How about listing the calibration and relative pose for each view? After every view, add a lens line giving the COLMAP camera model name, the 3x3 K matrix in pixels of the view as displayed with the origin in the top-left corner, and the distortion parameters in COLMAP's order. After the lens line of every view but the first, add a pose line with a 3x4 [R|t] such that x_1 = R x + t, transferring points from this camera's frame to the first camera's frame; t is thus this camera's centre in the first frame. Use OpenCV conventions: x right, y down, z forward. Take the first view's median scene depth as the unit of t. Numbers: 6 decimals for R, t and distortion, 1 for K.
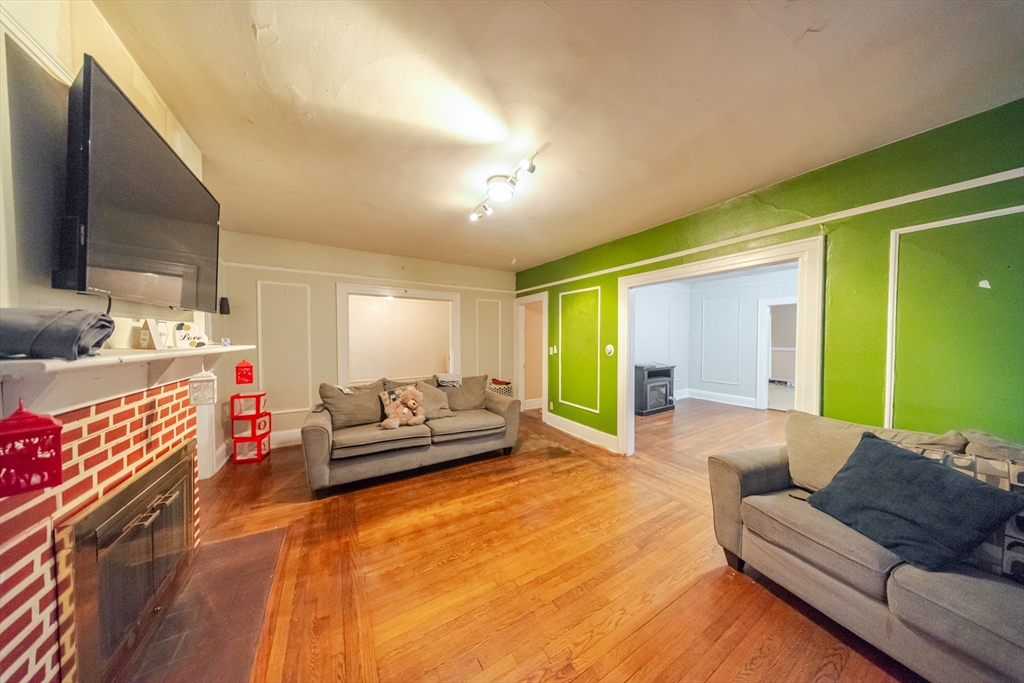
lens RADIAL K [[304.8, 0, 514.8], [0, 304.8, 341.5], [0, 0, 1]] dist [0.002535, 0.000188]
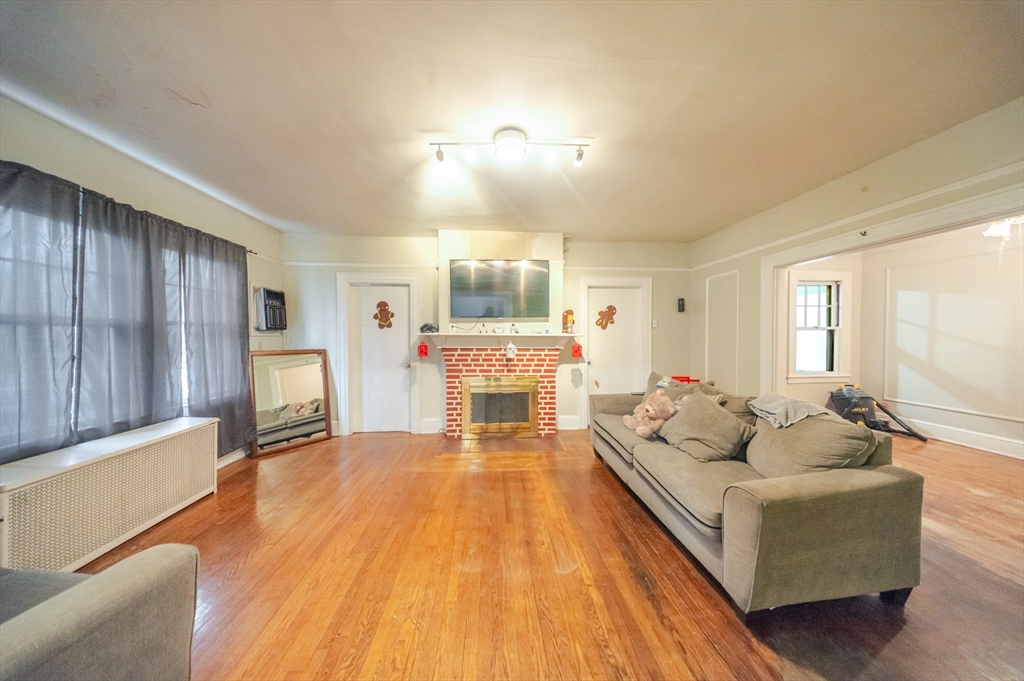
lens RADIAL K [[304.8, 0, 514.9], [0, 304.8, 341.8], [0, 0, 1]] dist [0.002535, 0.000188]
pose [[-0.464966, 0.016340, -0.885178, 0.409859], [-0.012814, 0.999601, 0.025183, 0.010188], [0.885236, 0.023052, -0.464571, 0.834086]]
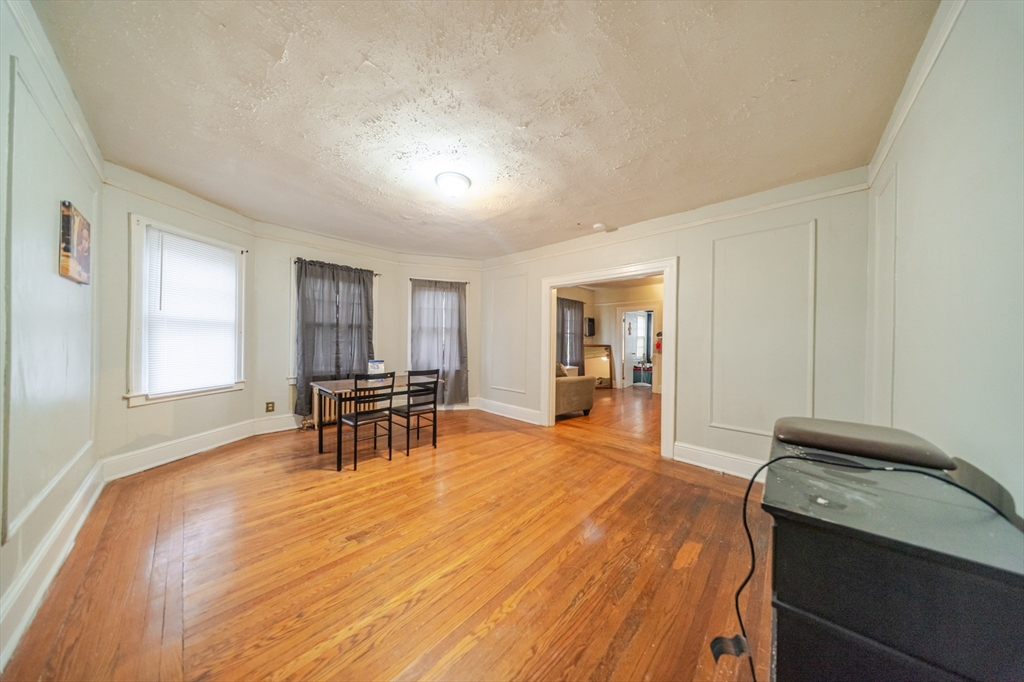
lens RADIAL K [[304.8, 0, 517.2], [0, 304.8, 343.8], [0, 0, 1]] dist [0.002535, 0.000188]
pose [[-0.961565, -0.012638, -0.274287, 0.964816], [-0.019136, 0.999596, 0.021027, 0.026718], [0.273910, 0.025467, -0.961418, 1.601707]]
